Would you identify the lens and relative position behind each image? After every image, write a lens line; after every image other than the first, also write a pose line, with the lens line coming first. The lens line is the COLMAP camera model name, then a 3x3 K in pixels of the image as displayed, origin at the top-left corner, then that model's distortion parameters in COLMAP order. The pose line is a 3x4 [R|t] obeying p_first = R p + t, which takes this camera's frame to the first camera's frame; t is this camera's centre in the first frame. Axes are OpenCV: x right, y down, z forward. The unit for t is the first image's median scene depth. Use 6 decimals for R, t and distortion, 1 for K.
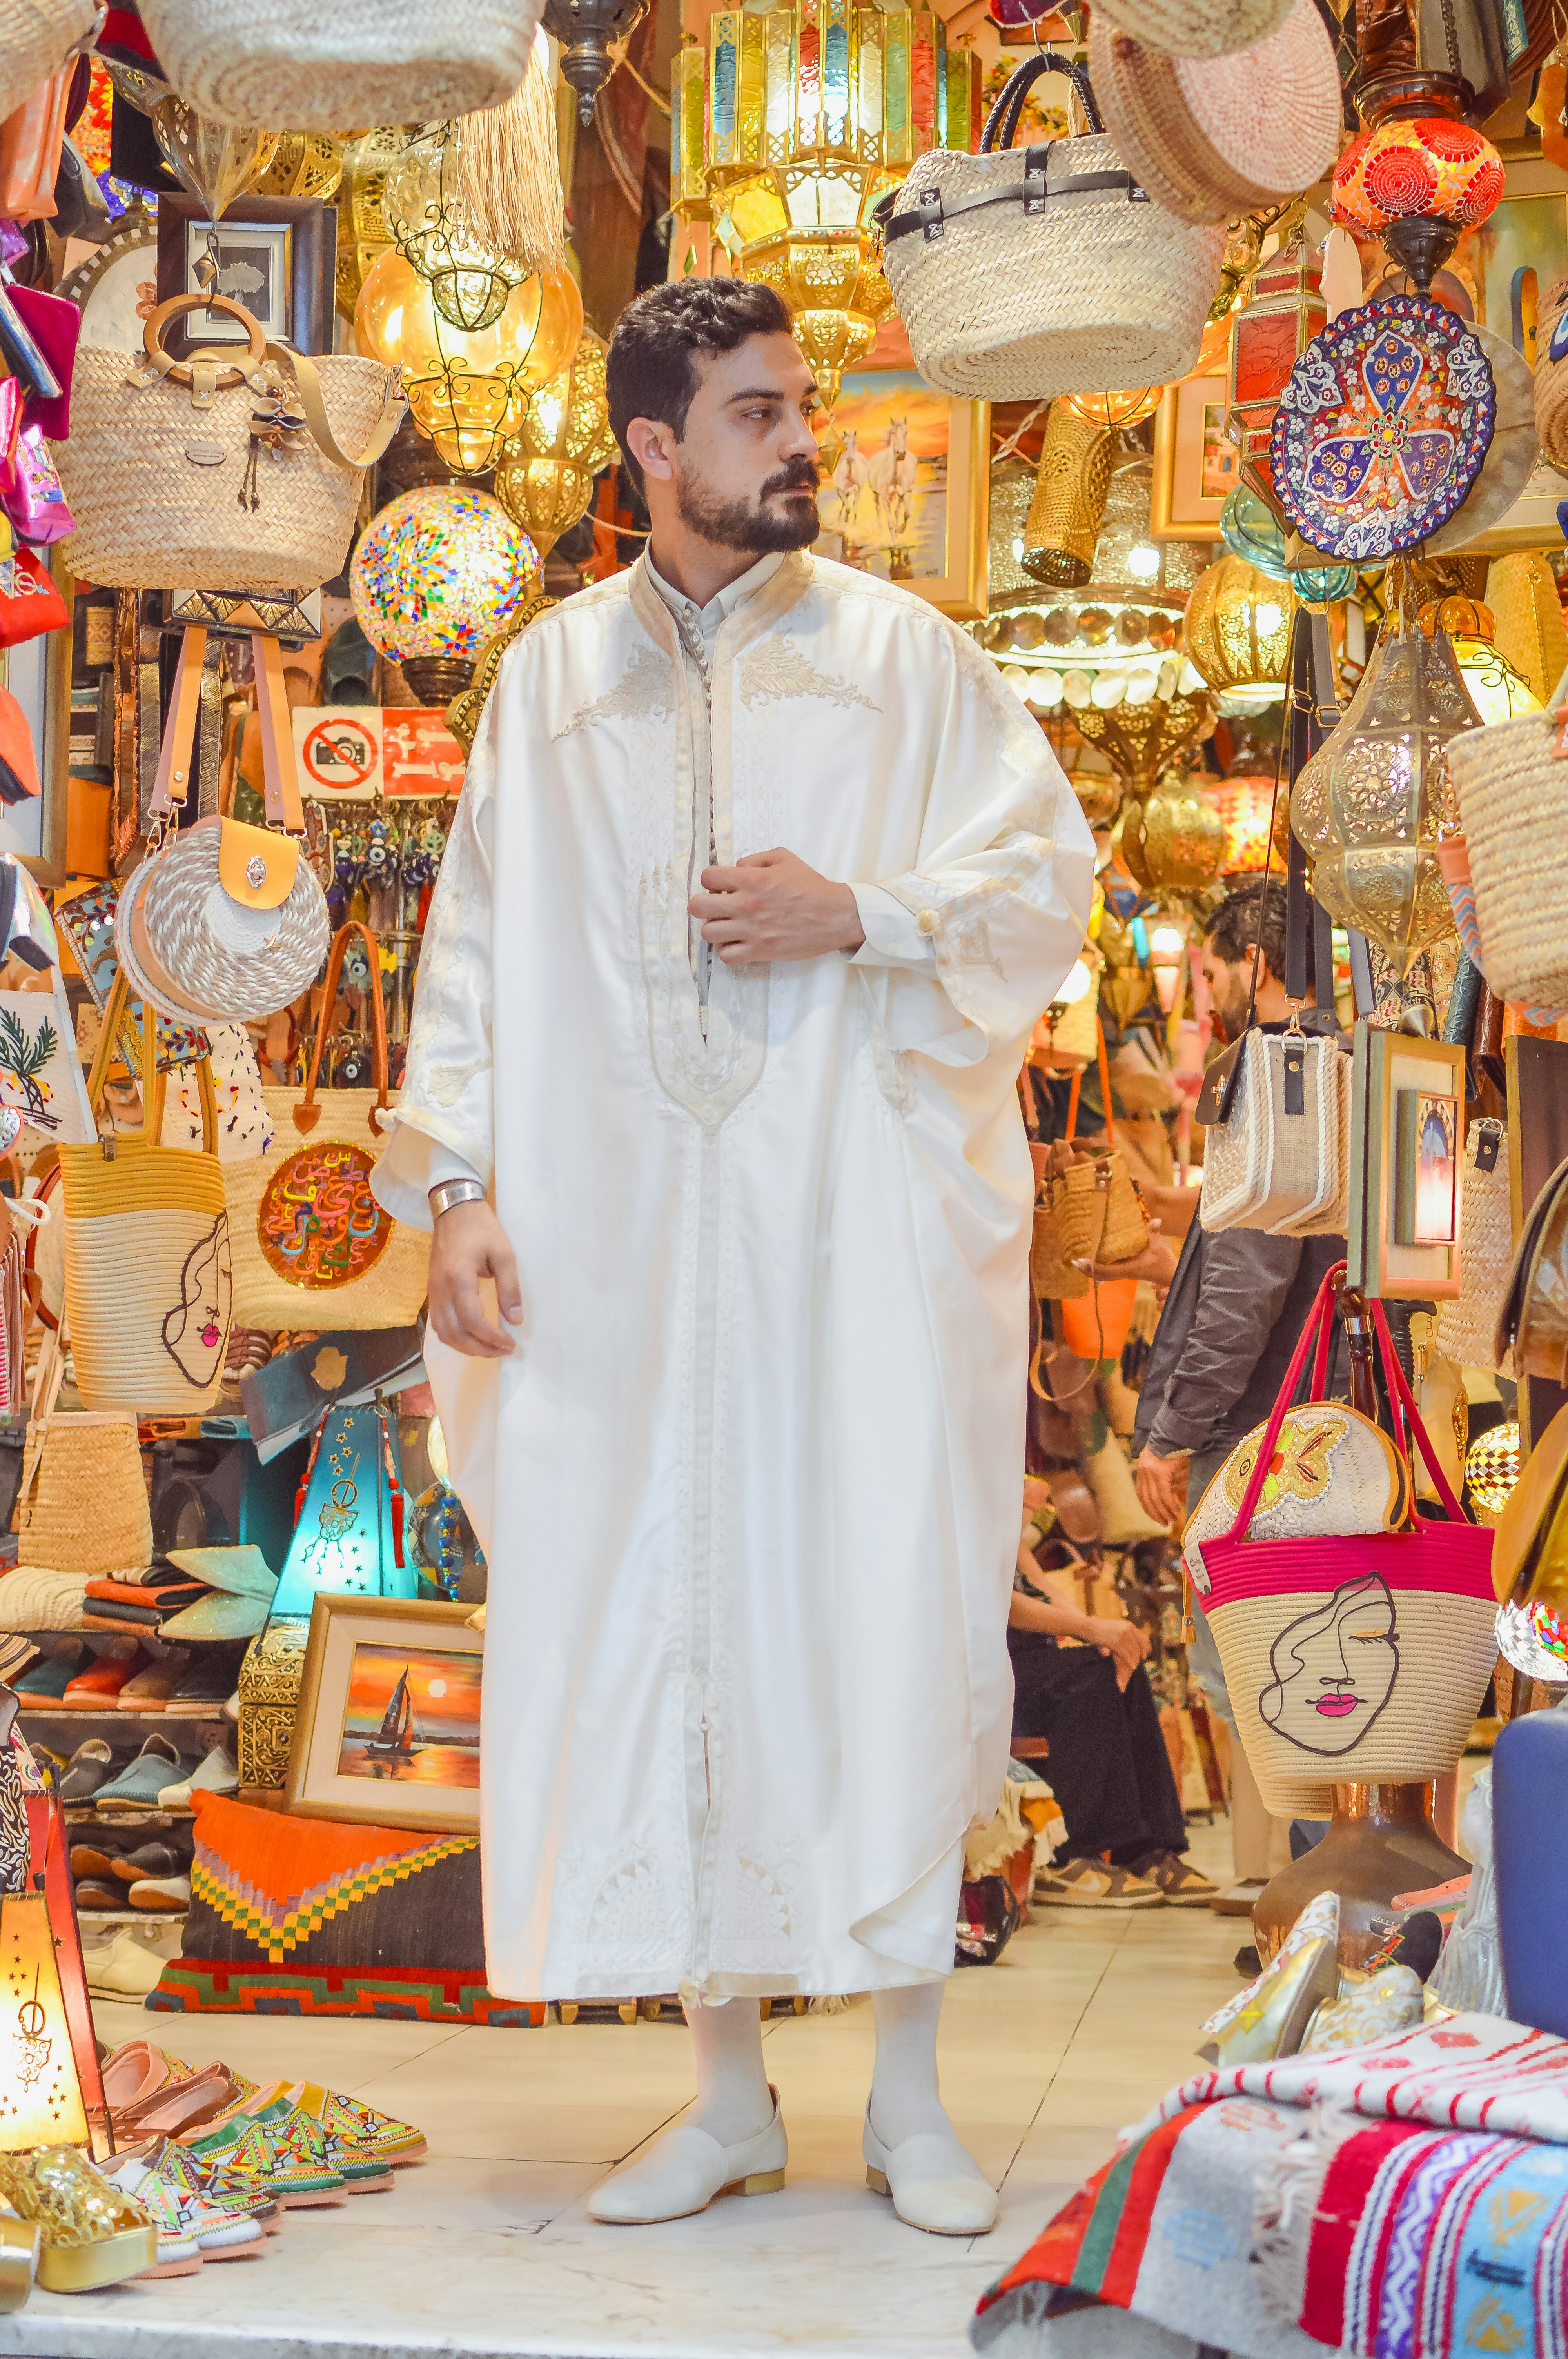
lens RADIAL K [[3637.4, 0, 784.0], [0, 3637.4, 1179.5], [0, 0, 1]] dist [-0.009677, -0.005225]
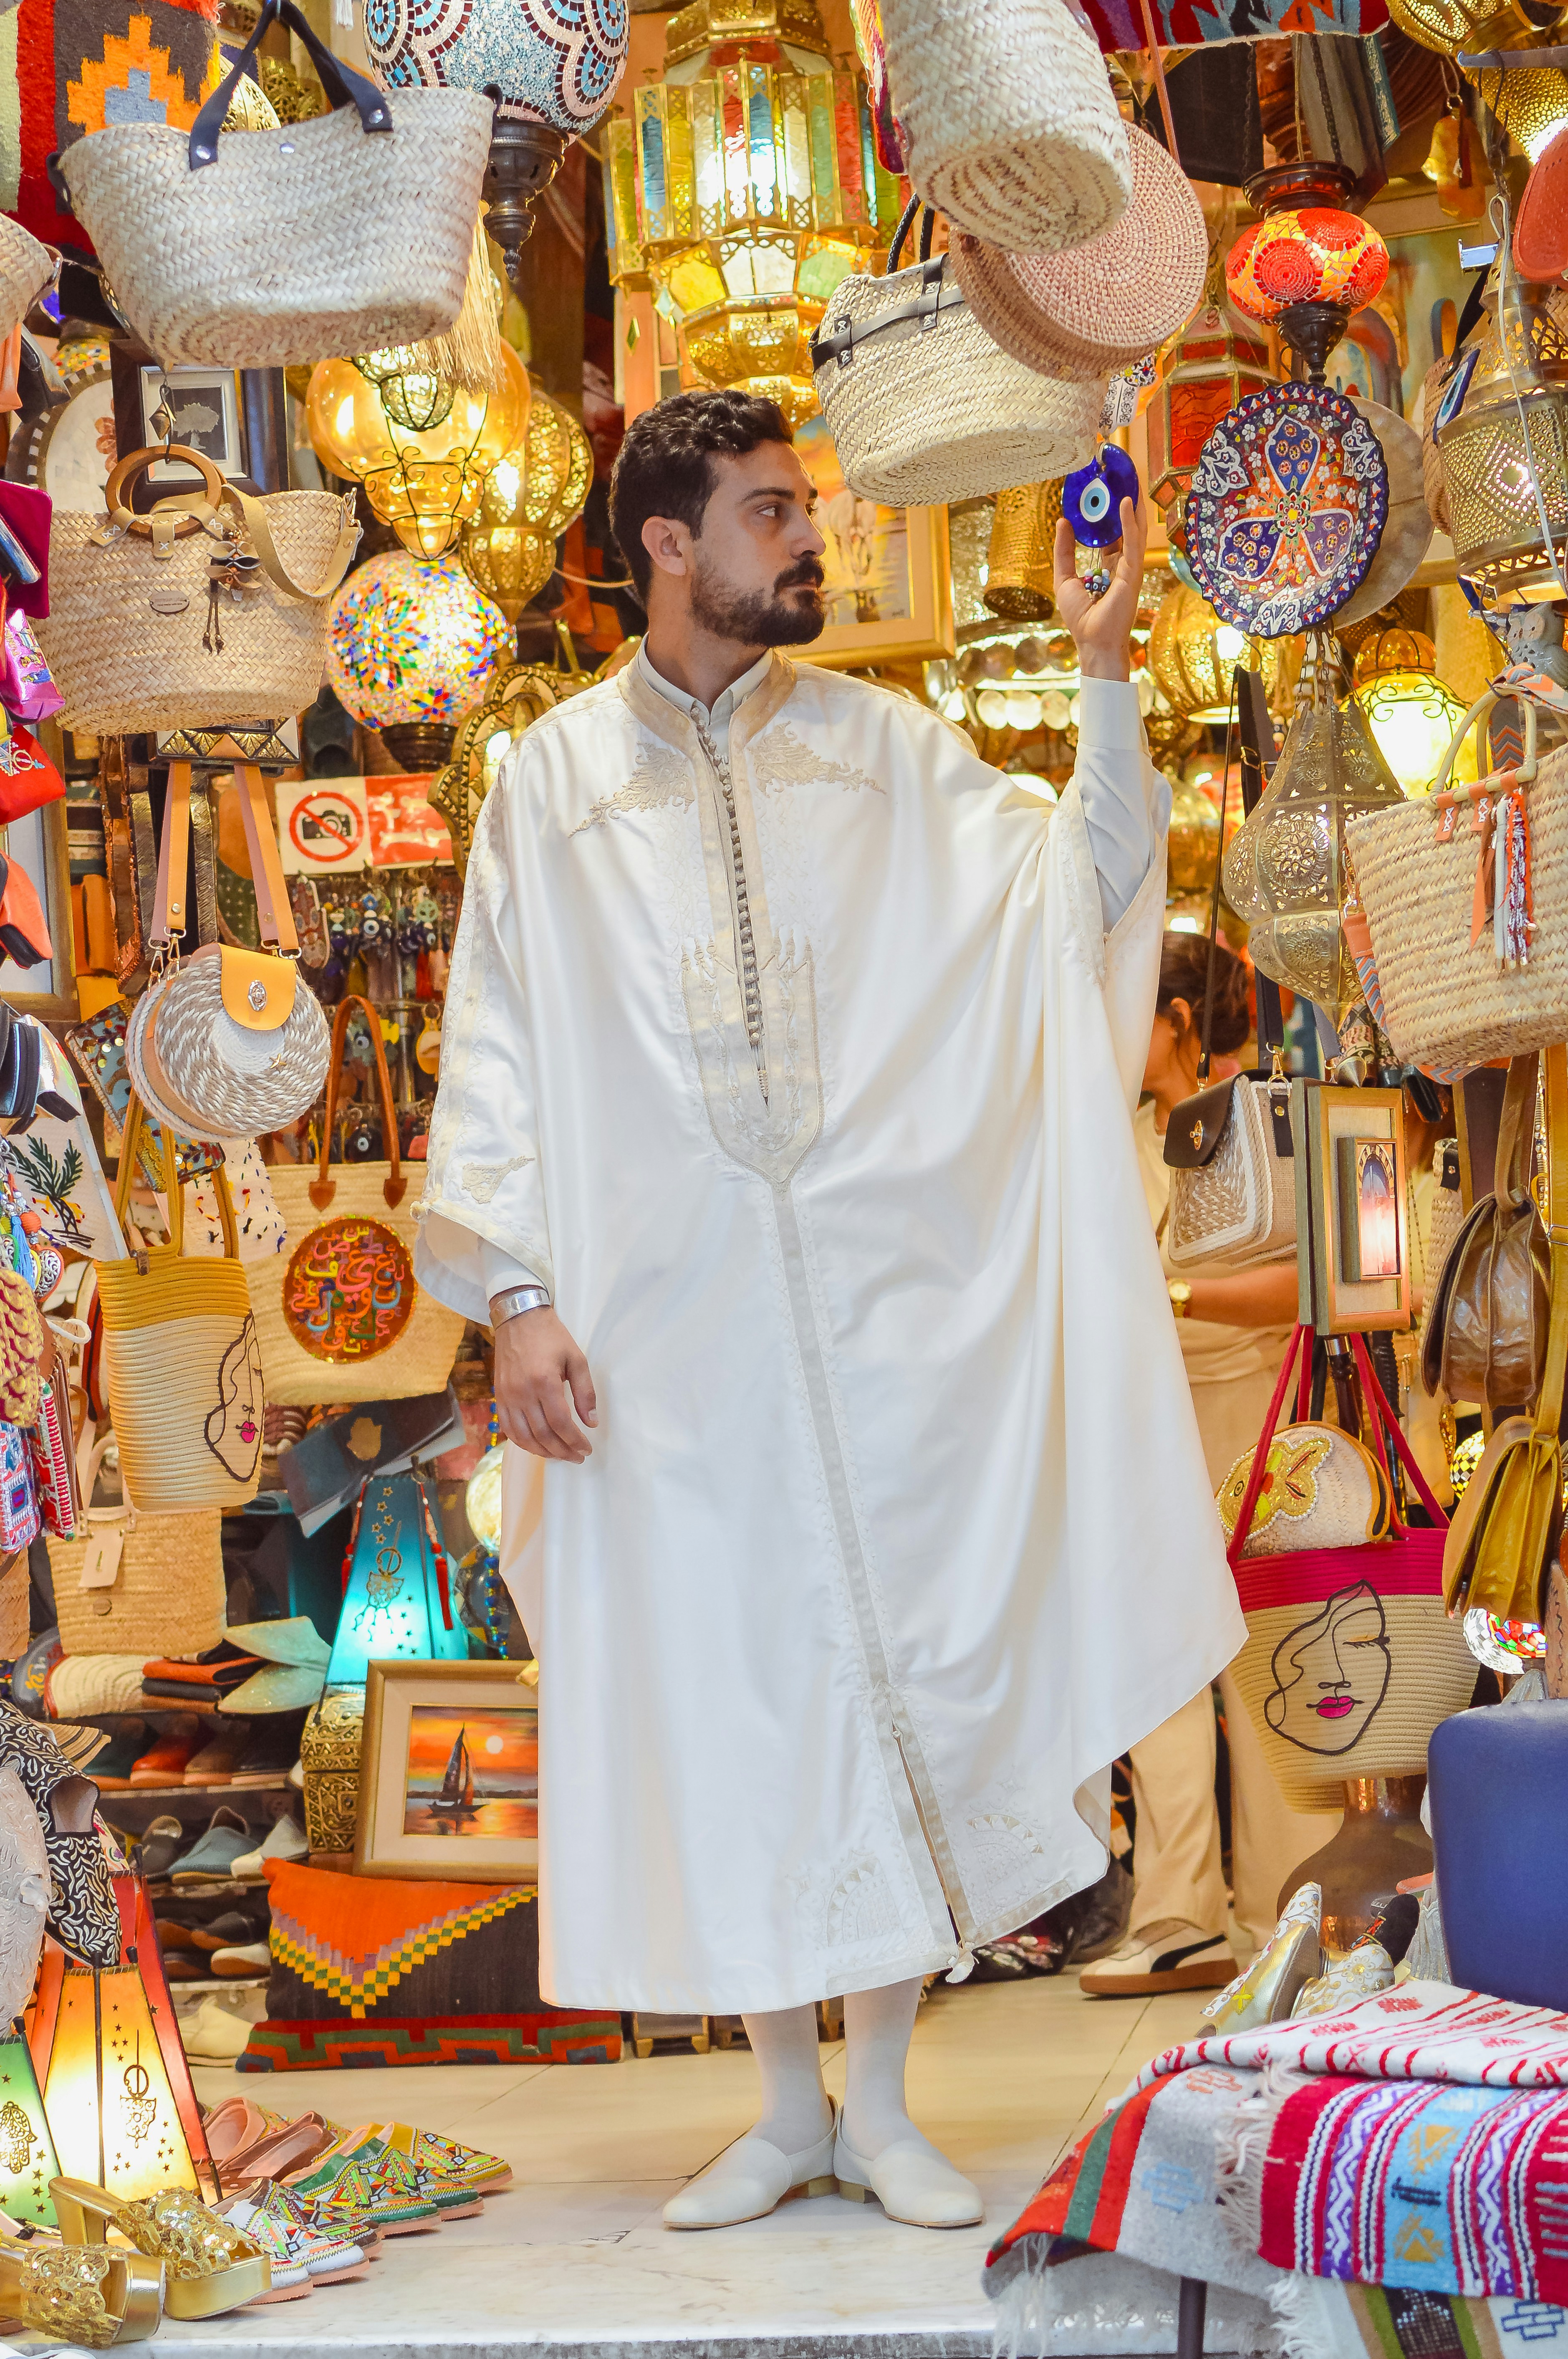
lens RADIAL K [[3816.6, 0, 779.6], [0, 3816.6, 1468.8], [0, 0, 1]] dist [-0.007437, -0.265186]
pose [[0.997361, -0.070436, -0.017625, 0.014078], [0.071564, 0.994628, 0.074793, -0.018009], [0.012262, -0.075857, 0.997043, -0.098507]]
